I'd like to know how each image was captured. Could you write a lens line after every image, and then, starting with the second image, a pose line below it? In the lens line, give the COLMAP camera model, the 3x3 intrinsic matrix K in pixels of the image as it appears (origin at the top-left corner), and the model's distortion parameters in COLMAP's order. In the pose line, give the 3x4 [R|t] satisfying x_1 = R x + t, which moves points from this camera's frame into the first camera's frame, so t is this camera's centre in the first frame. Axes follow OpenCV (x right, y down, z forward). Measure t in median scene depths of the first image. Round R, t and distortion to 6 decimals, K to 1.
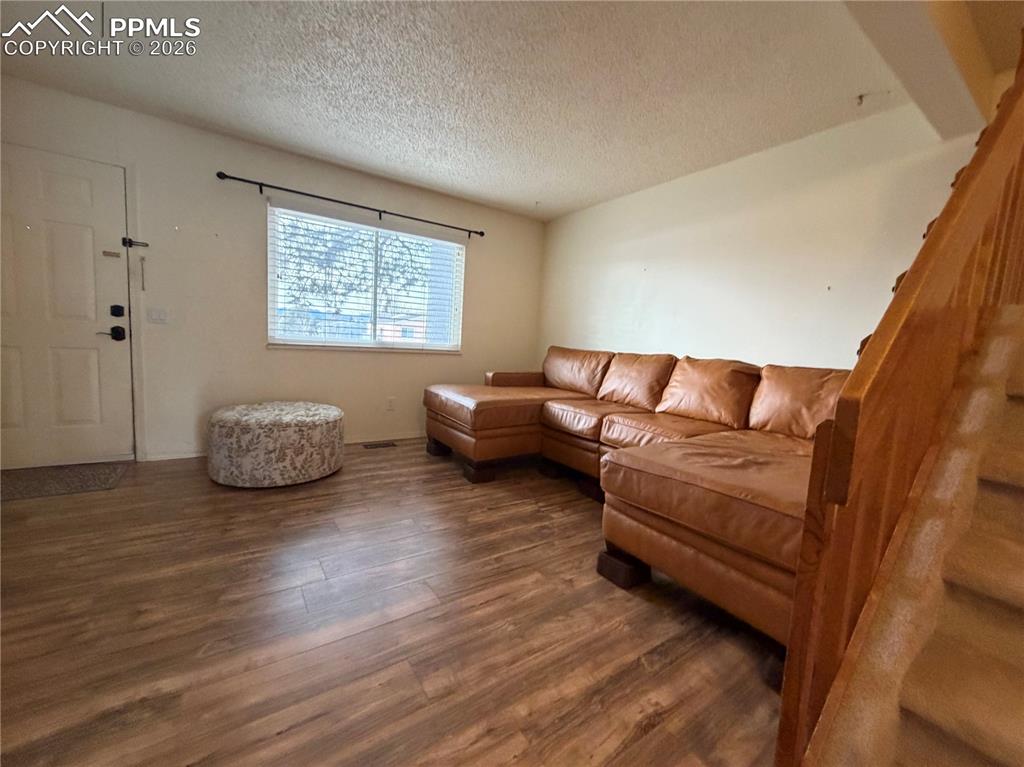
lens RADIAL K [[408.1, 0, 507.0], [0, 408.1, 381.9], [0, 0, 1]] dist [0.002585, 0.000408]
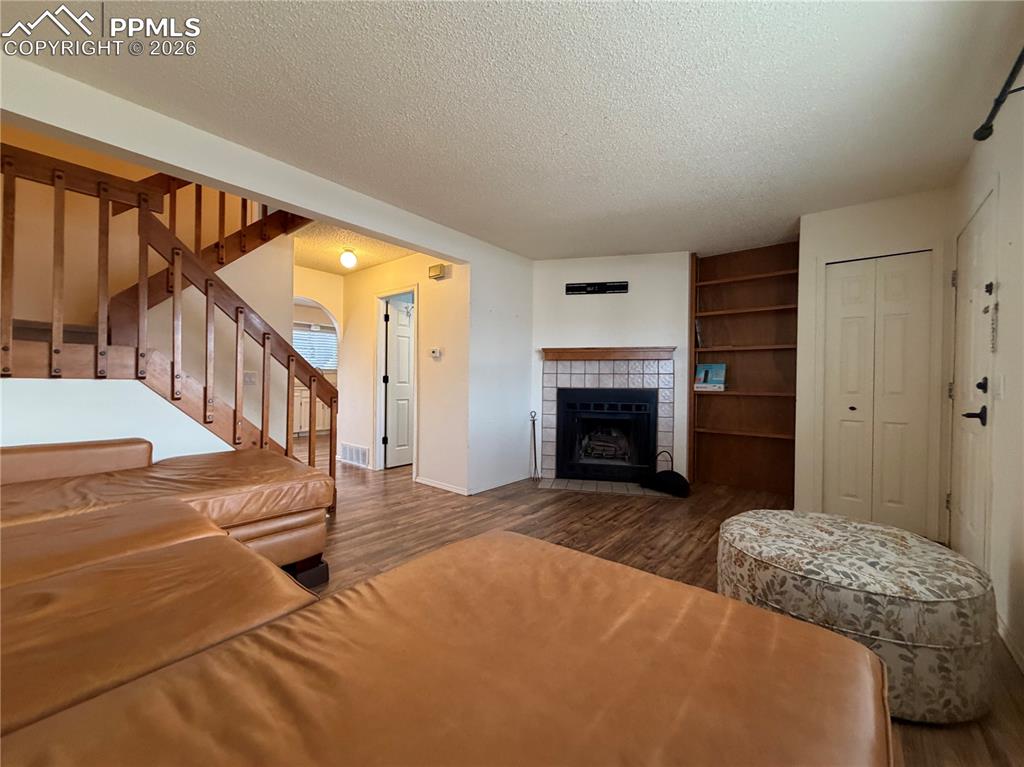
lens RADIAL K [[408.1, 0, 509.9], [0, 408.1, 382.8], [0, 0, 1]] dist [0.002585, 0.000408]
pose [[-0.957457, -0.070449, -0.279843, 0.088542], [-0.097700, 0.991610, 0.084637, -0.225574], [0.271533, 0.108377, -0.956308, 2.110579]]
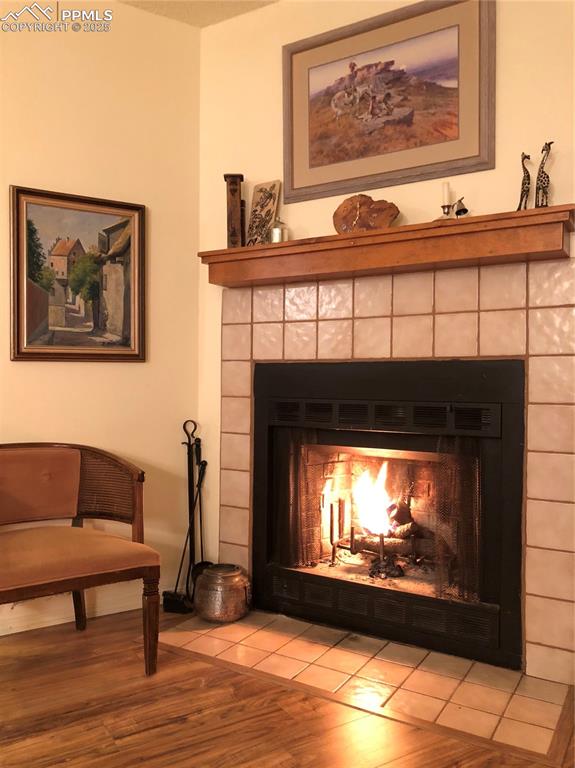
lens RADIAL K [[626.8, 0, 288.7], [0, 626.8, 382.7], [0, 0, 1]] dist [0.025564, -0.013684]
pose [[-0.997130, -0.070858, 0.026660, -0.924407], [-0.067743, 0.992301, 0.103684, -0.125424], [-0.033801, 0.101580, -0.994253, 1.281080]]
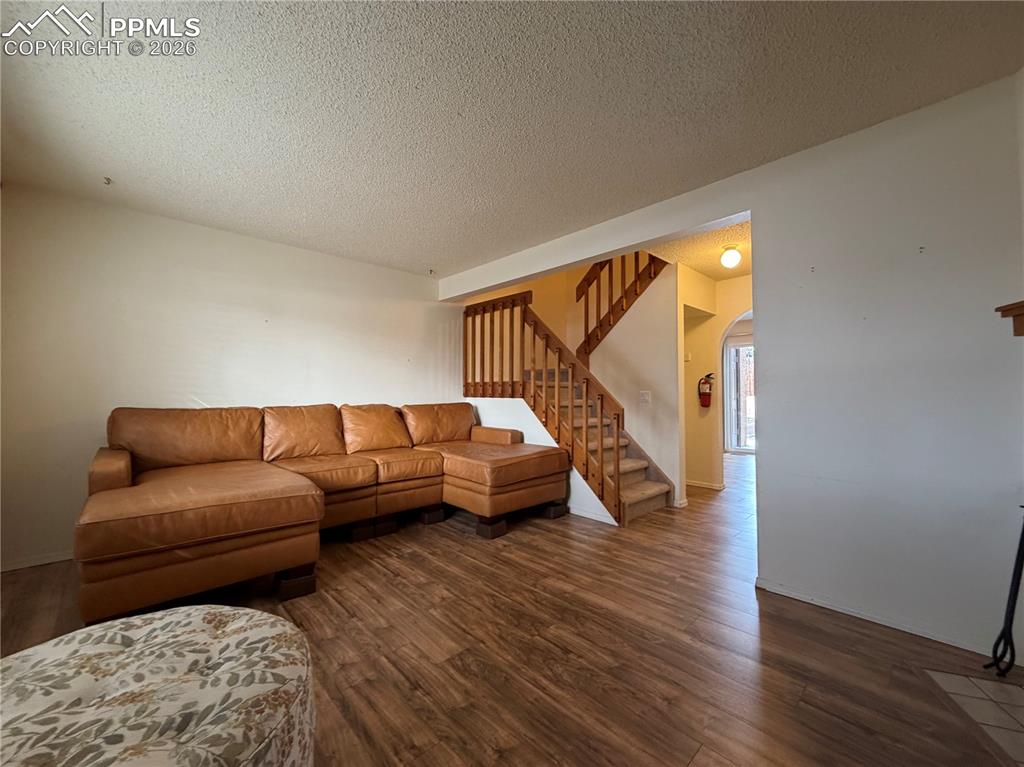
lens RADIAL K [[408.1, 0, 507.9], [0, 408.1, 381.9], [0, 0, 1]] dist [0.002585, 0.000408]
pose [[-0.164248, -0.027120, 0.986046, -1.341341], [0.090080, 0.995033, 0.042372, -0.217402], [-0.982297, 0.095782, -0.160989, 1.101089]]
